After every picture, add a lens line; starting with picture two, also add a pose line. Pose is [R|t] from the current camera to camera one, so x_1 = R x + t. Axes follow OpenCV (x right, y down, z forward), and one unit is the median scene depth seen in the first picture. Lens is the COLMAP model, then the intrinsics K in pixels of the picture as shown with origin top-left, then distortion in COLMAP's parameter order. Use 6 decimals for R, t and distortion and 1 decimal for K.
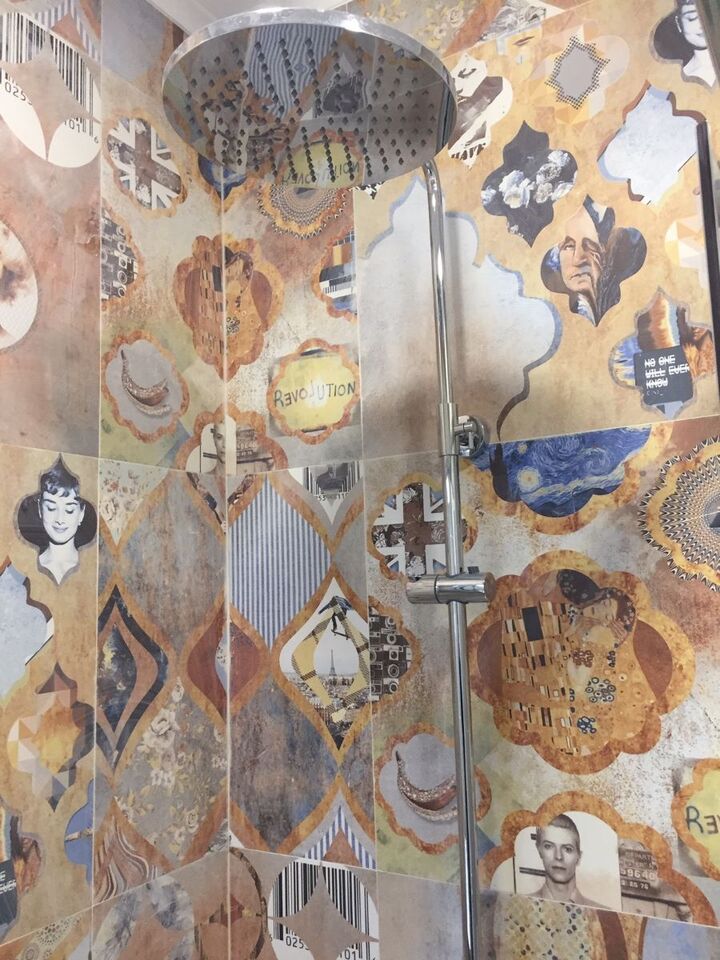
lens RADIAL K [[813.0, 0, 361.7], [0, 813.0, 479.1], [0, 0, 1]] dist [0.080609, -0.105519]
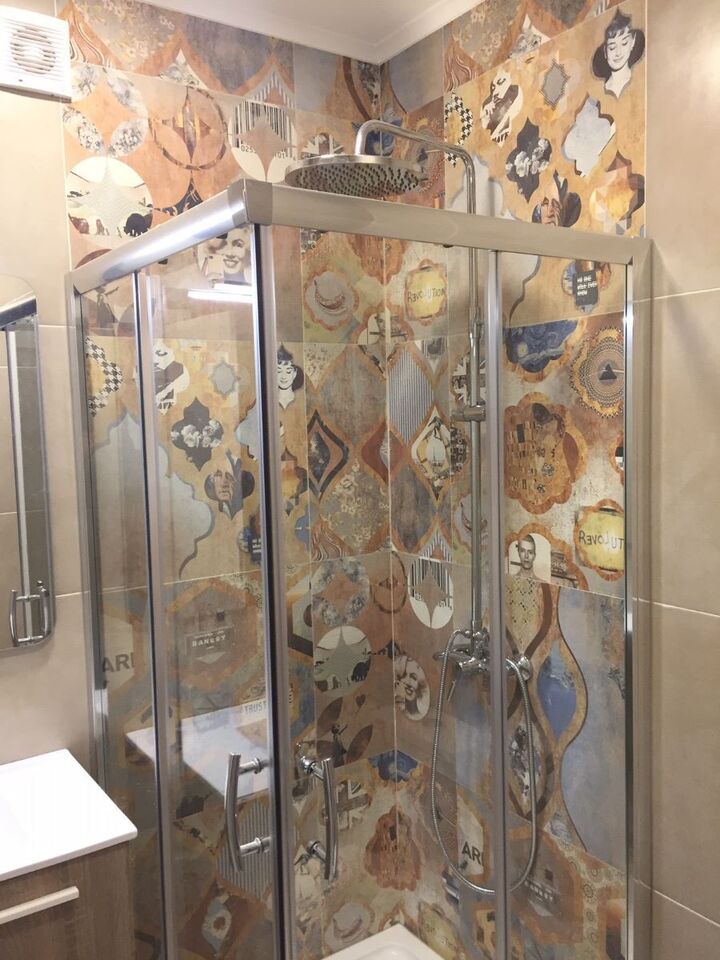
lens RADIAL K [[813.0, 0, 366.6], [0, 813.0, 470.7], [0, 0, 1]] dist [0.080609, -0.105519]
pose [[0.910836, 0.037258, -0.411083, 0.600743], [0.053166, 0.977032, 0.206352, -0.118557], [0.409330, -0.209809, 0.887936, -0.677911]]
